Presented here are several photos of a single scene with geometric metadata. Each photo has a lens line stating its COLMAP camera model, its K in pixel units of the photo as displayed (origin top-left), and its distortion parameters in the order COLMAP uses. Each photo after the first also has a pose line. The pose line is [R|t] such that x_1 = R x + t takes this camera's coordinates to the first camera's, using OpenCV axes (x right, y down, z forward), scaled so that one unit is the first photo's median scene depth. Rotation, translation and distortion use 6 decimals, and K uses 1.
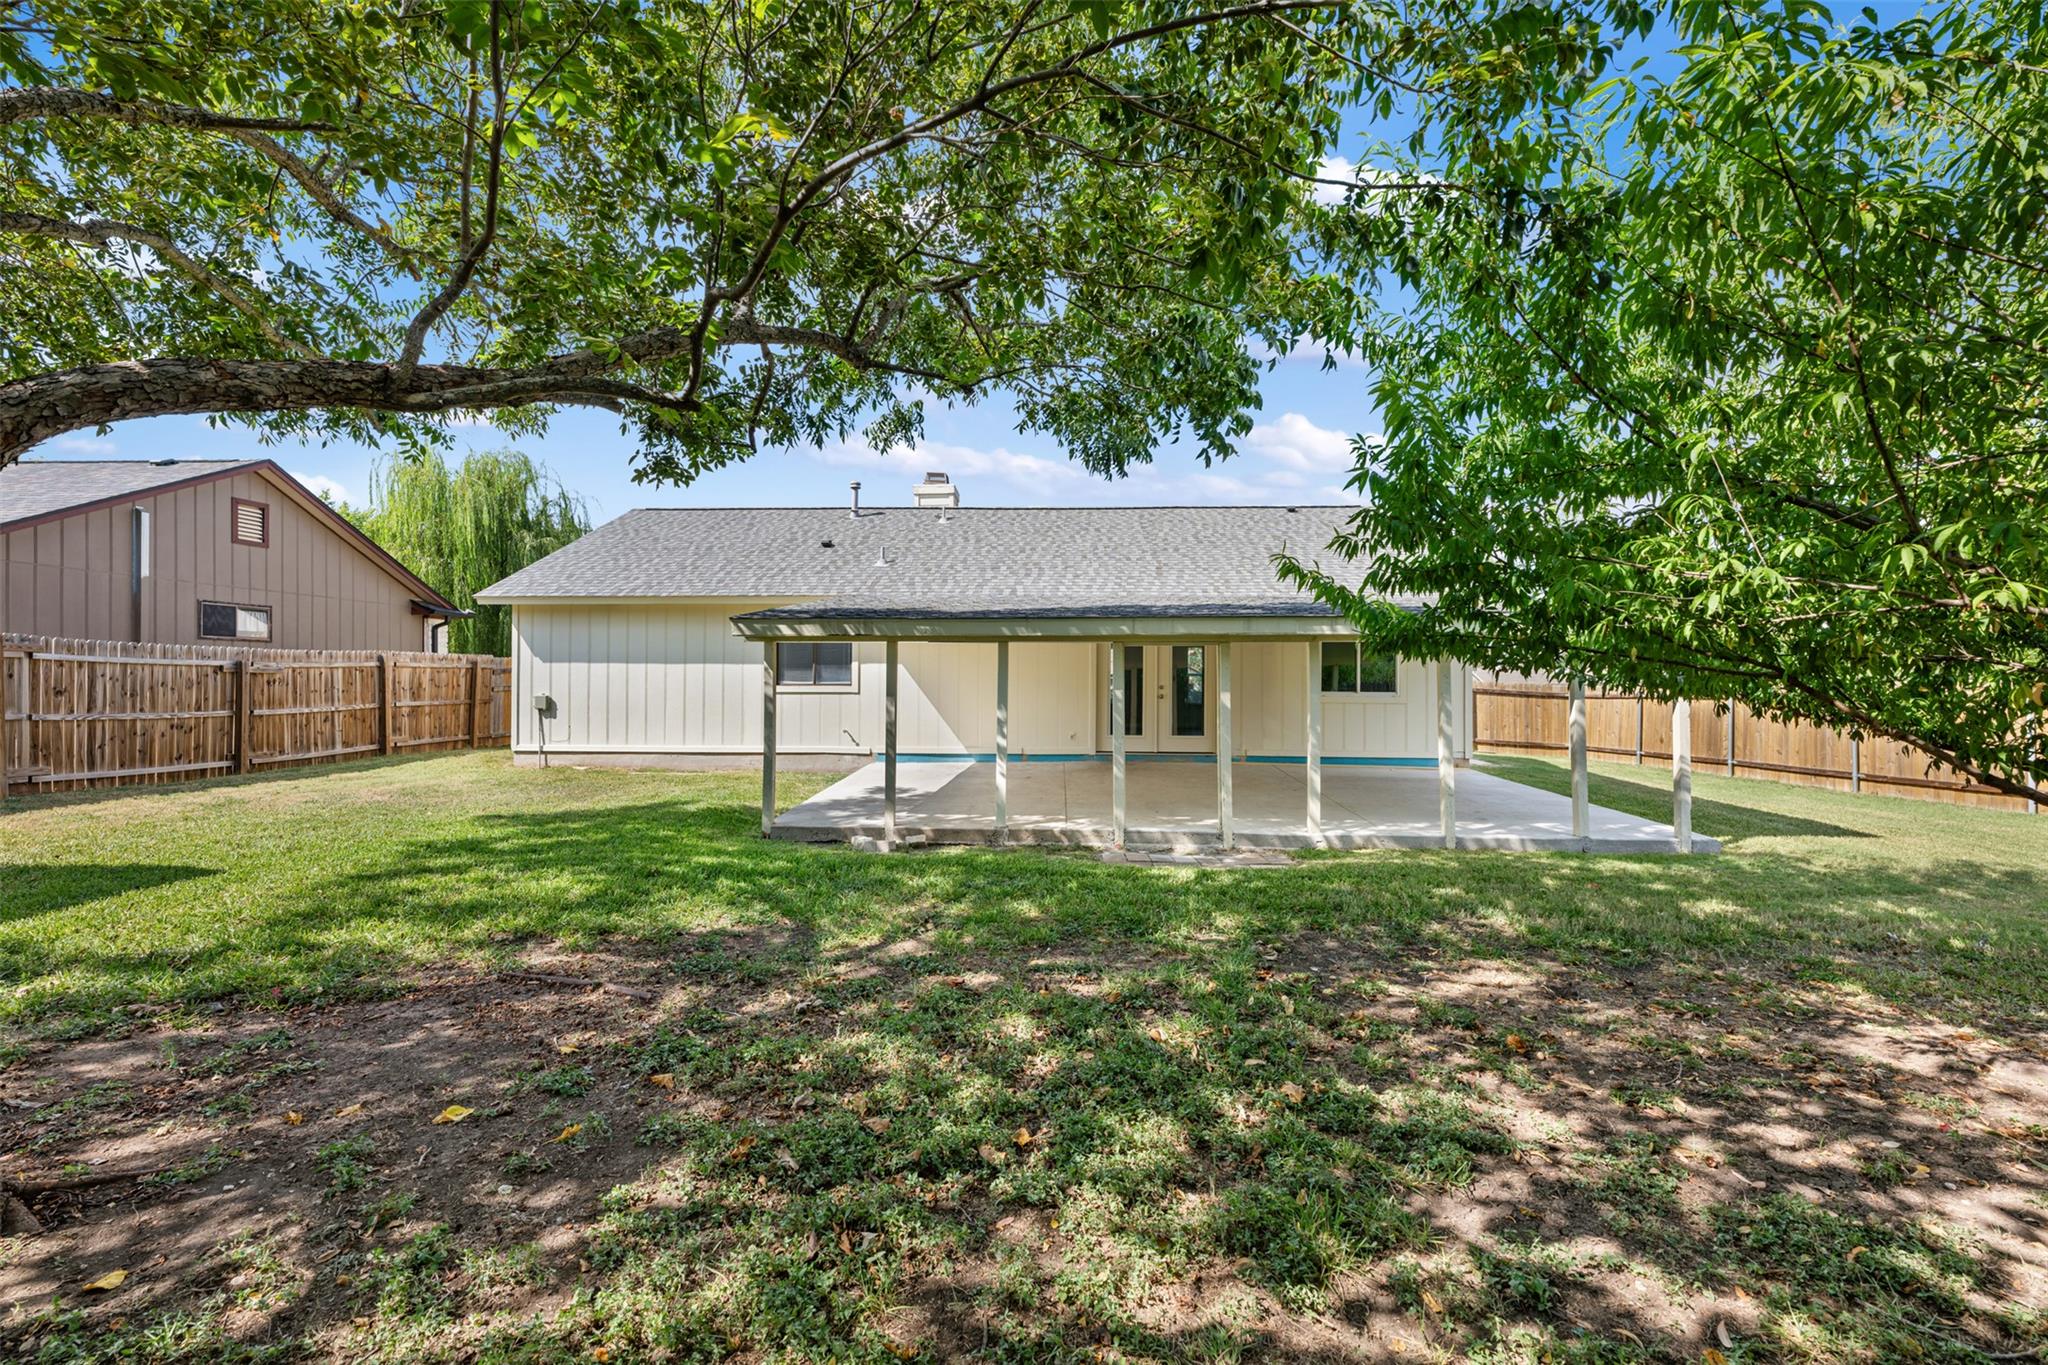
lens RADIAL K [[808.1, 0, 1077.9], [0, 808.1, 691.7], [0, 0, 1]] dist [-0.001378, 0.000647]
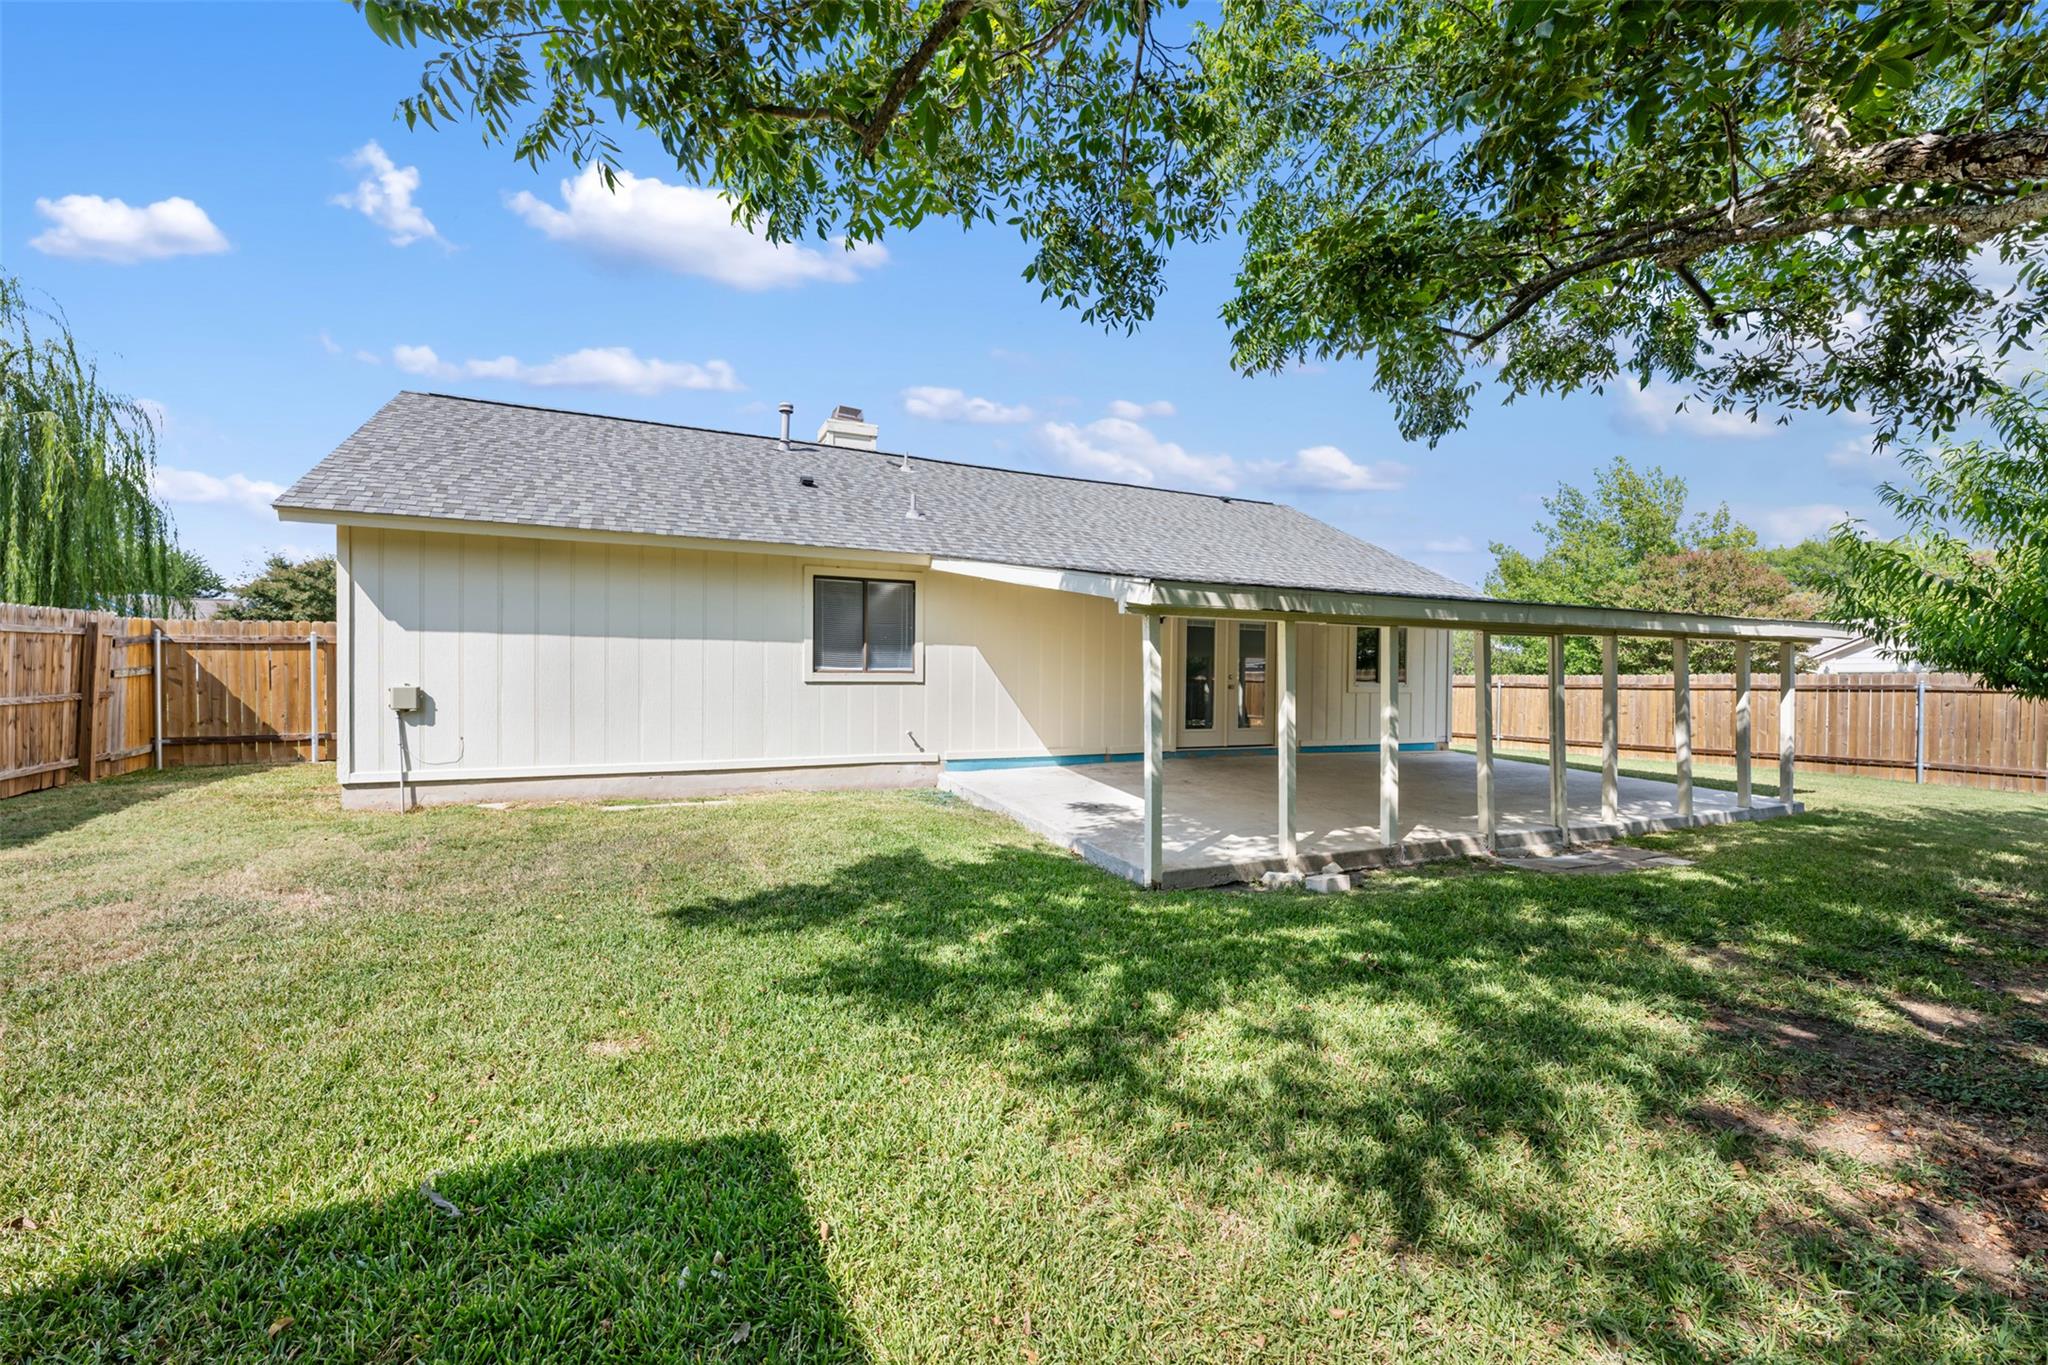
lens RADIAL K [[808.1, 0, 1025.4], [0, 808.1, 685.8], [0, 0, 1]] dist [-0.001378, 0.000647]
pose [[0.886964, -0.002019, 0.461834, -0.534777], [-0.004339, 0.999910, 0.012704, -0.005619], [-0.461818, -0.013272, 0.886875, 0.272142]]
